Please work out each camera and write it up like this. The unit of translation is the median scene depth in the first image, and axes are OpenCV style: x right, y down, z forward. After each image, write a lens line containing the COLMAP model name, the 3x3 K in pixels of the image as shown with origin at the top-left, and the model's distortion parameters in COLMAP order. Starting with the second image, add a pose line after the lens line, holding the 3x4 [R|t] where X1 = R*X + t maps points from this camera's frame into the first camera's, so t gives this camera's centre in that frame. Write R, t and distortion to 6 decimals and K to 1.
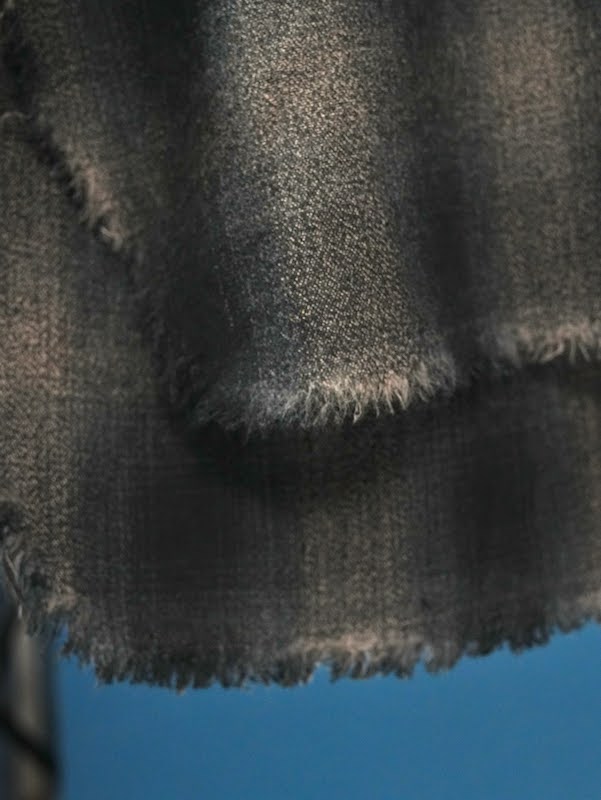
lens RADIAL K [[1458.8, 0, 300.5], [0, 1458.8, 400.0], [0, 0, 1]] dist [-0.049733, 0.231510]
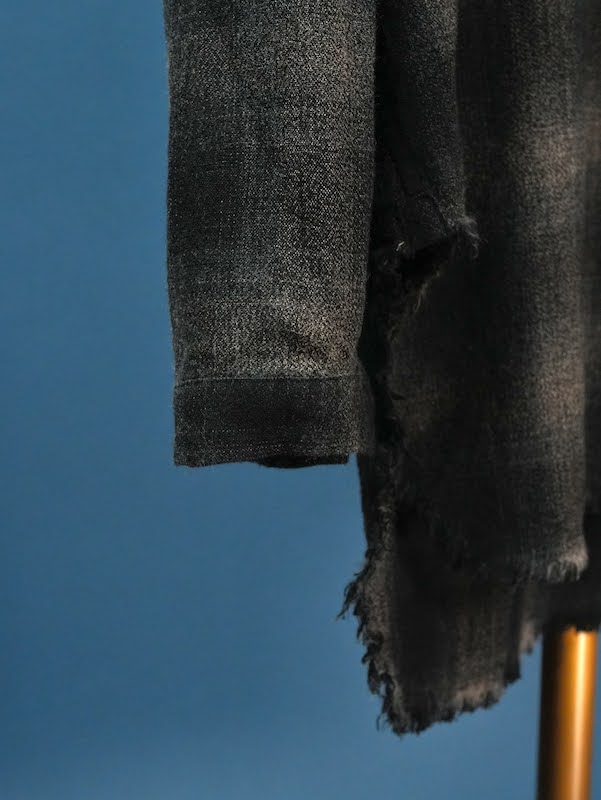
lens RADIAL K [[1458.8, 0, 300.5], [0, 1458.8, 400.0], [0, 0, 1]] dist [-0.049733, 0.231510]
pose [[0.765479, 0.012360, 0.643342, -1.332950], [-0.064590, 0.996242, 0.057712, -0.276592], [-0.640211, -0.085731, 0.763400, -0.111228]]
